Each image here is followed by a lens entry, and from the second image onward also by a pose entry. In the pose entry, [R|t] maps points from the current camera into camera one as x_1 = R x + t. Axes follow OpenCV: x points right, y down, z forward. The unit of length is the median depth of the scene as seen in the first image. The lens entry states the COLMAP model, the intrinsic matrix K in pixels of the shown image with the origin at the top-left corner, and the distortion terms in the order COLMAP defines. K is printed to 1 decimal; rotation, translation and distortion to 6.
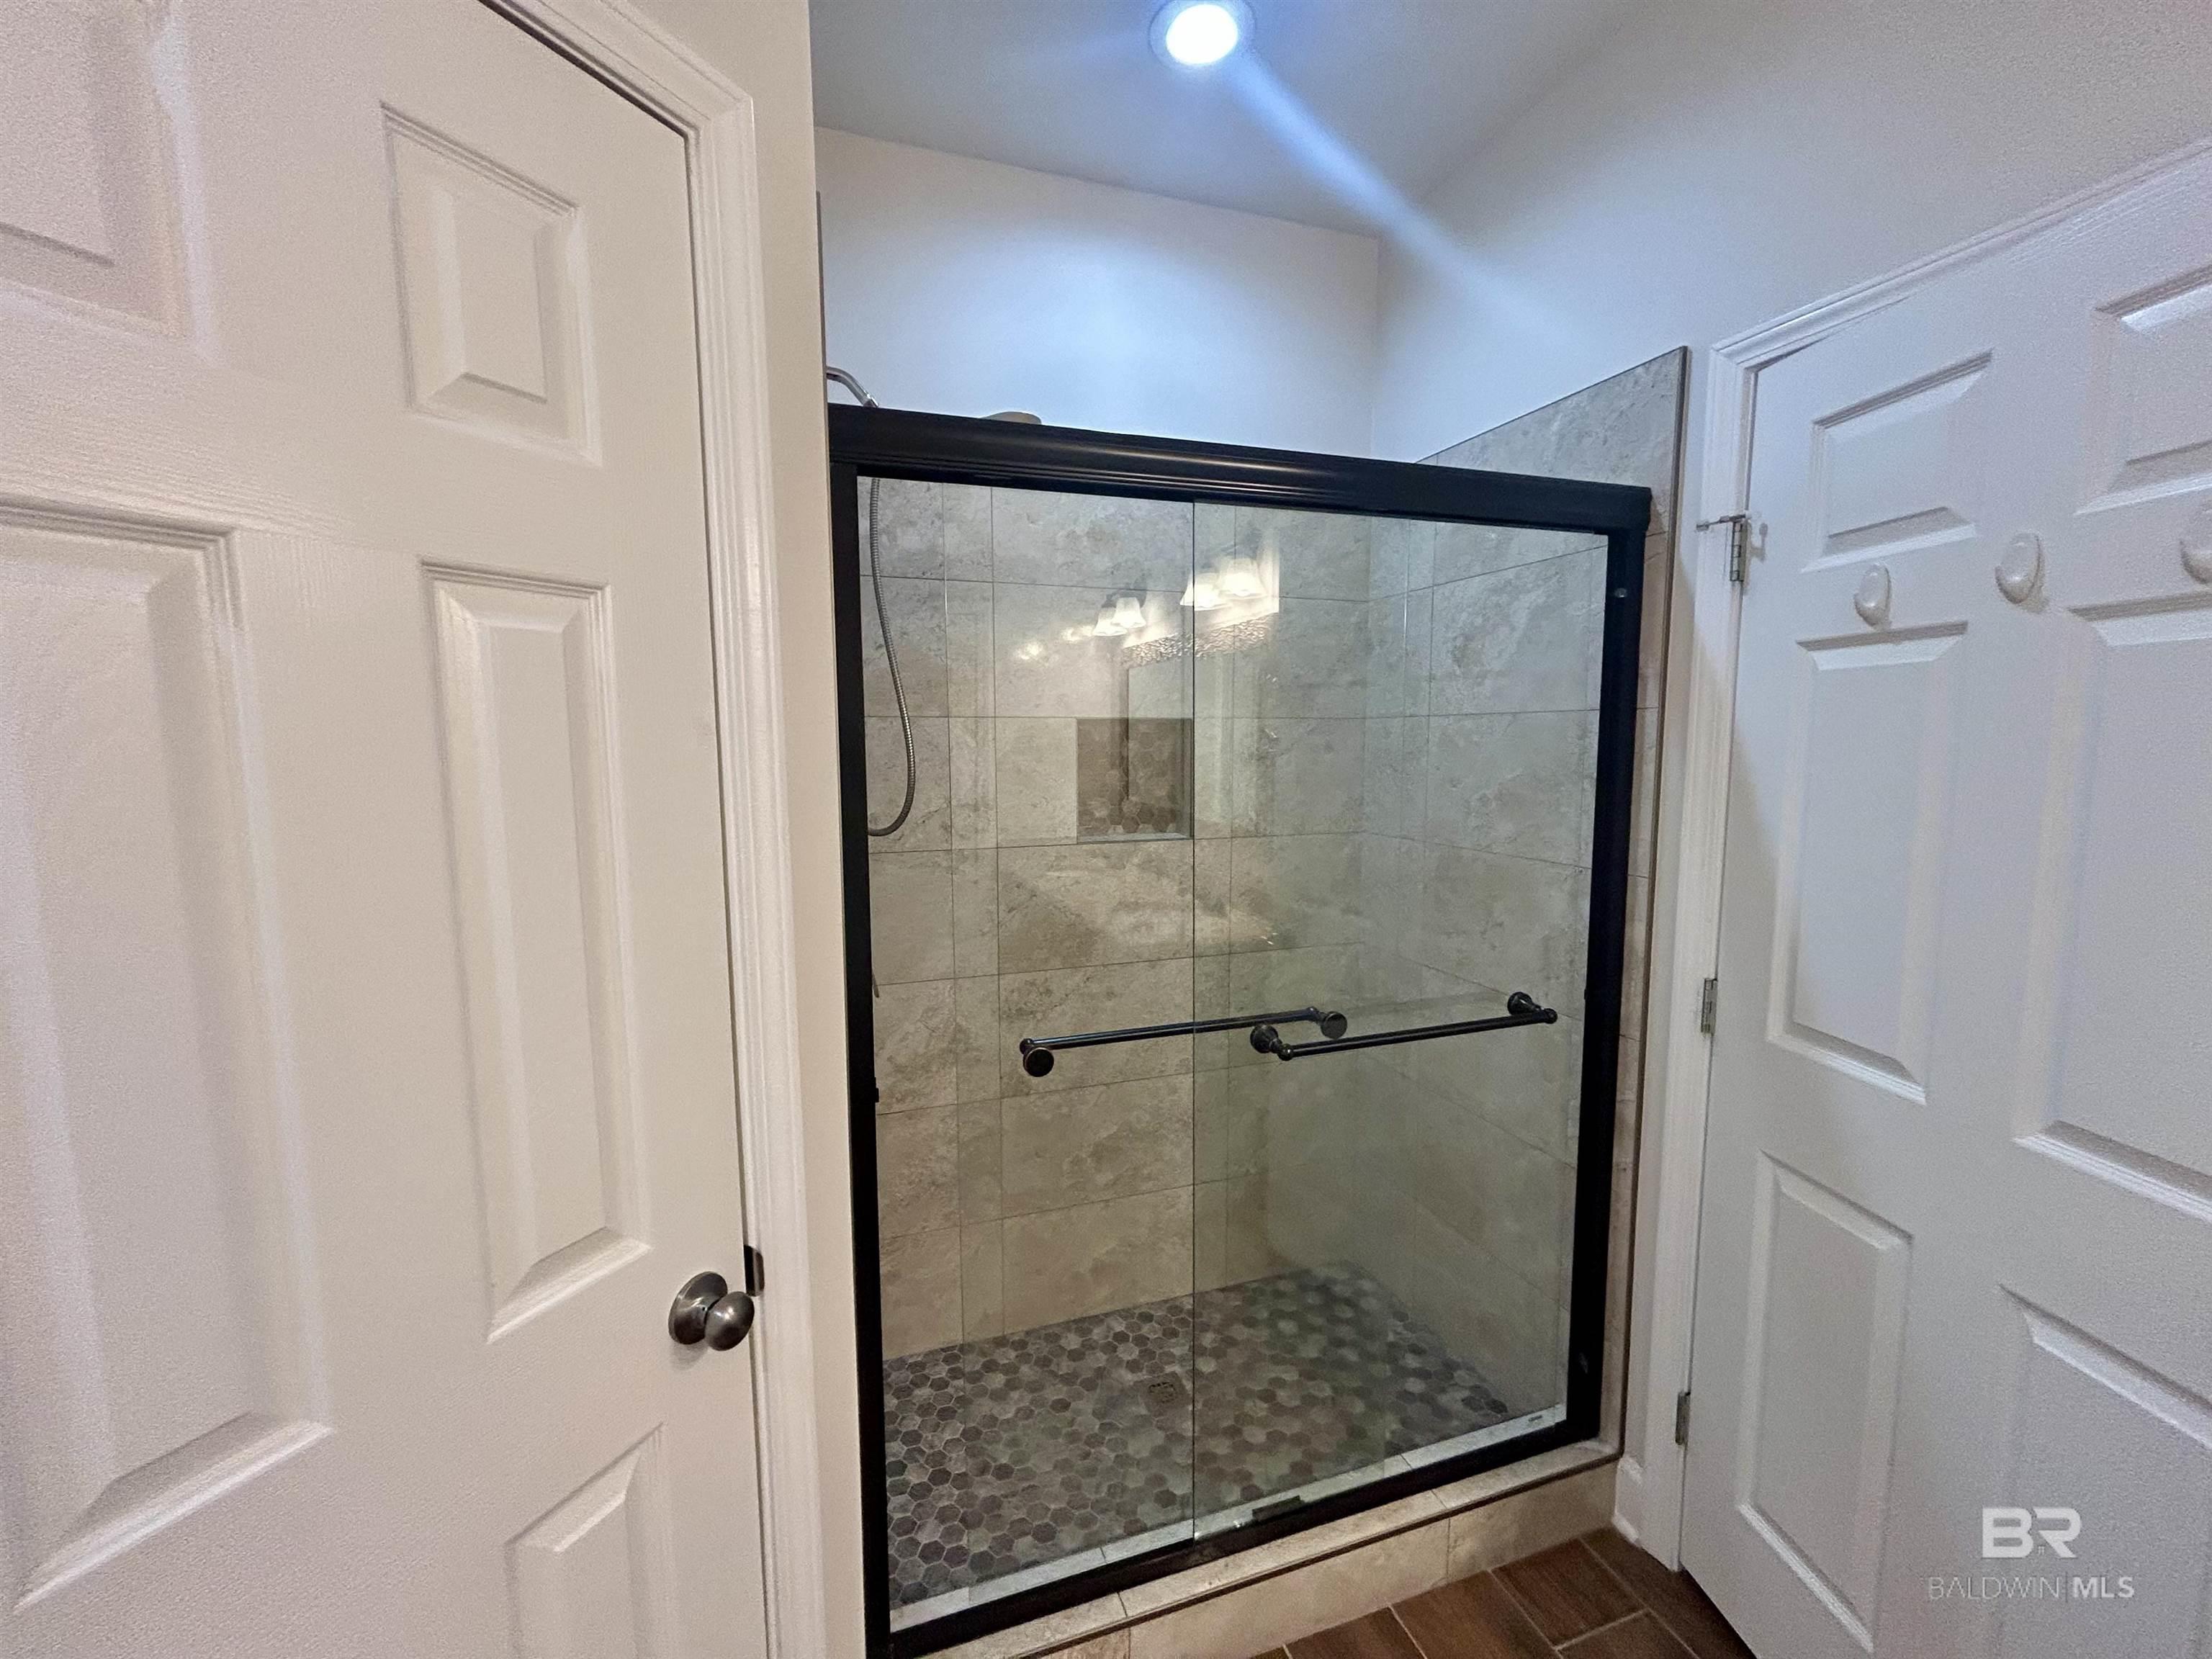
lens RADIAL K [[898.3, 0, 1101.3], [0, 898.3, 827.5], [0, 0, 1]] dist [-0.000248, 0.000486]
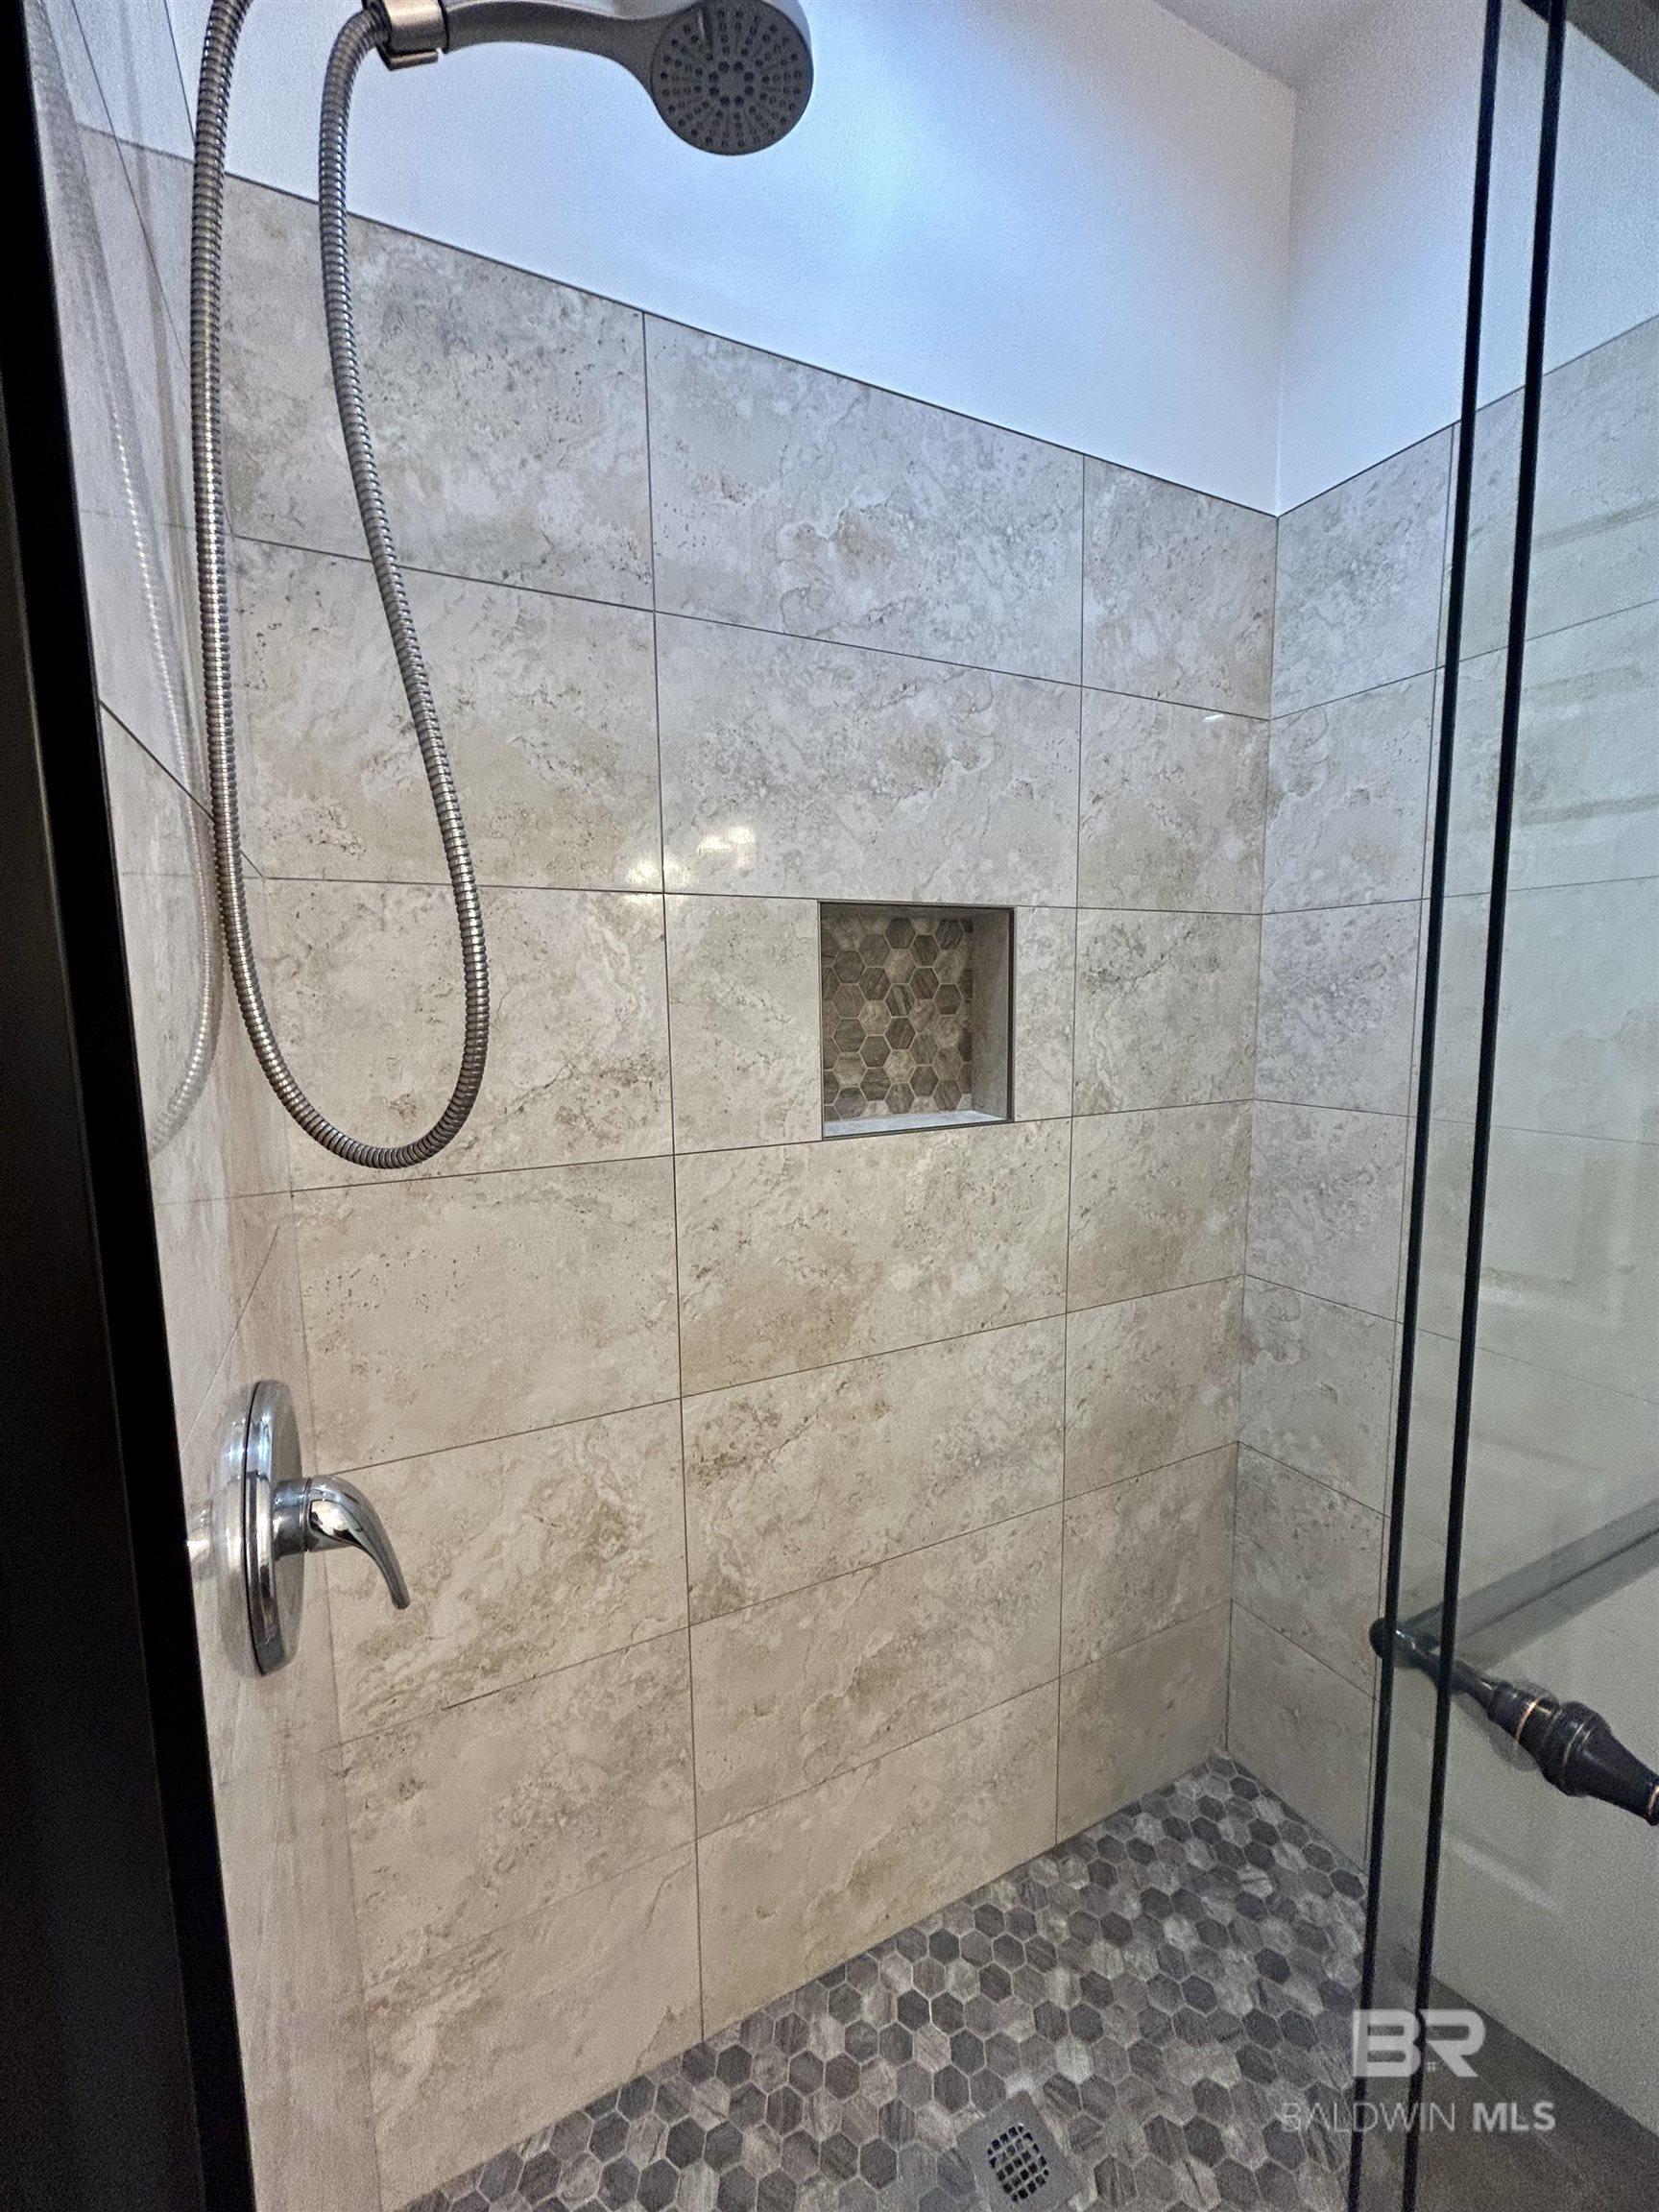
lens RADIAL K [[898.3, 0, 829.8], [0, 898.3, 1096.6], [0, 0, 1]] dist [-0.000248, 0.000486]
pose [[0.991309, -0.026614, 0.128837, -0.087934], [0.024784, 0.999568, 0.015790, -0.015454], [-0.129201, -0.012459, 0.991540, 0.460758]]
